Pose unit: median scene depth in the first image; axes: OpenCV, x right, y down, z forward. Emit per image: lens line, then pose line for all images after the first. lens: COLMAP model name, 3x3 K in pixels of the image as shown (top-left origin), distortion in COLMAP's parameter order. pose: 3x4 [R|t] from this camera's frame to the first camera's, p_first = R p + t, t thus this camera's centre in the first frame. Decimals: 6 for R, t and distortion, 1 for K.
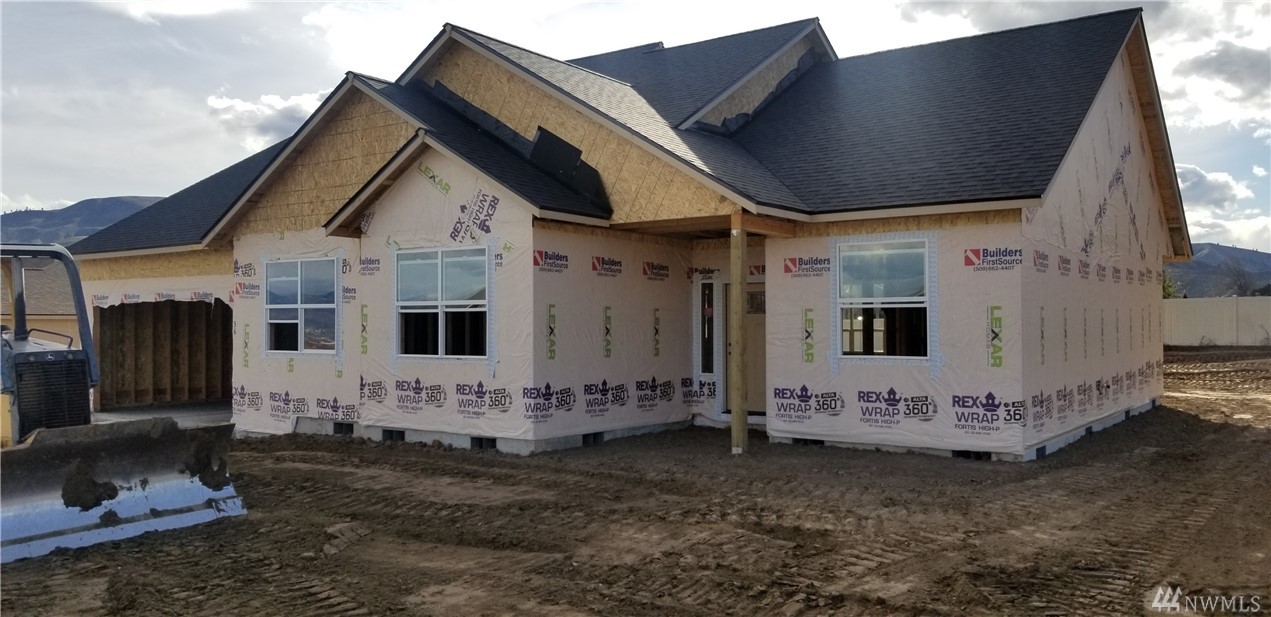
lens RADIAL K [[956.9, 0, 635.2], [0, 956.9, 336.1], [0, 0, 1]] dist [0.080321, -0.001392]
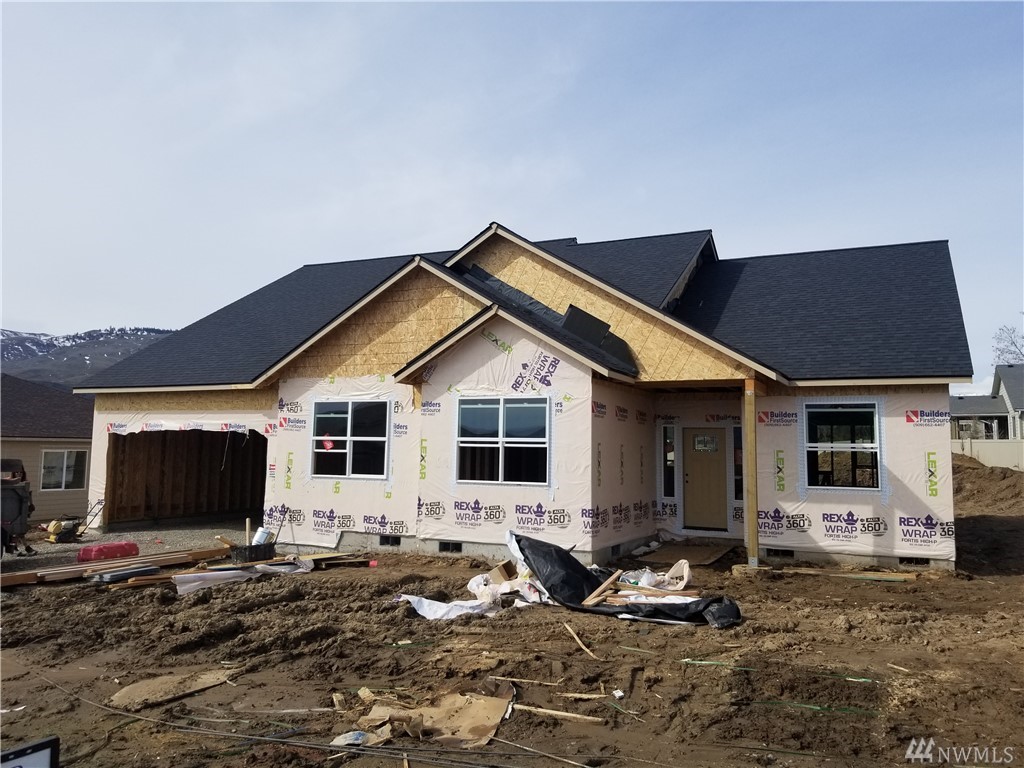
lens RADIAL K [[782.3, 0, 512.0], [0, 782.3, 384.0], [0, 0, 1]] dist [0.106784, -0.217849]
pose [[0.984332, 0.032162, 0.173366, -0.356709], [-0.015637, 0.995273, -0.095854, -0.008465], [-0.175630, 0.091641, 0.980182, -0.014608]]
